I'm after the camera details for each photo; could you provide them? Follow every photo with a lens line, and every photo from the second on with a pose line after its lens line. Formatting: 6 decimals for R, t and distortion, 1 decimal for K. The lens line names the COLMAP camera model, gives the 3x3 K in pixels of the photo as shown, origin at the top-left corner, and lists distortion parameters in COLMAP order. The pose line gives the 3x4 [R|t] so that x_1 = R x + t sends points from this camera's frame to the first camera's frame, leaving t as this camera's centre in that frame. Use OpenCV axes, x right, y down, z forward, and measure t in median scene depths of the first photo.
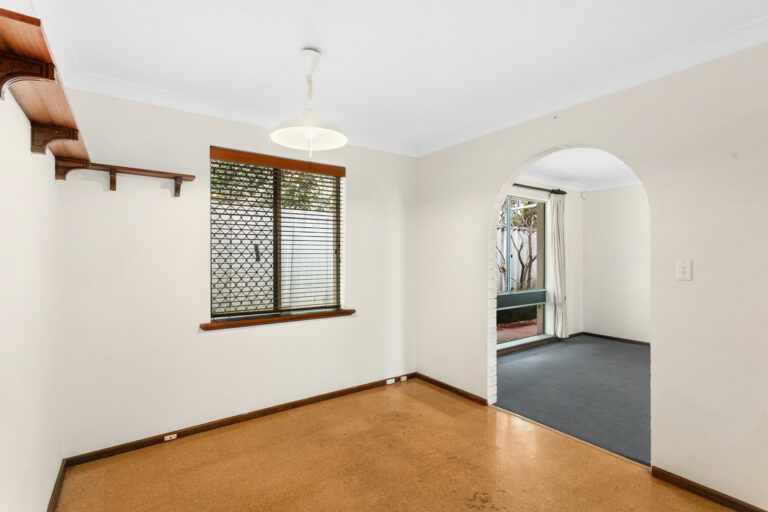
lens RADIAL K [[369.0, 0, 380.1], [0, 369.0, 257.5], [0, 0, 1]] dist [0.002057, 0.000478]
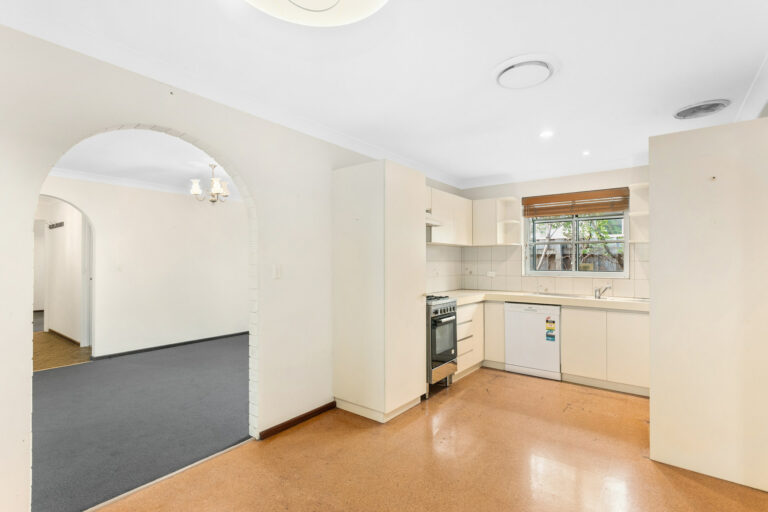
lens RADIAL K [[369.0, 0, 380.1], [0, 369.0, 257.5], [0, 0, 1]] dist [0.002057, 0.000478]
pose [[-0.299464, 0.007590, 0.954077, -0.582296], [0.007042, 0.999959, -0.005745, -0.007328], [-0.954081, 0.004998, -0.299506, 1.033058]]
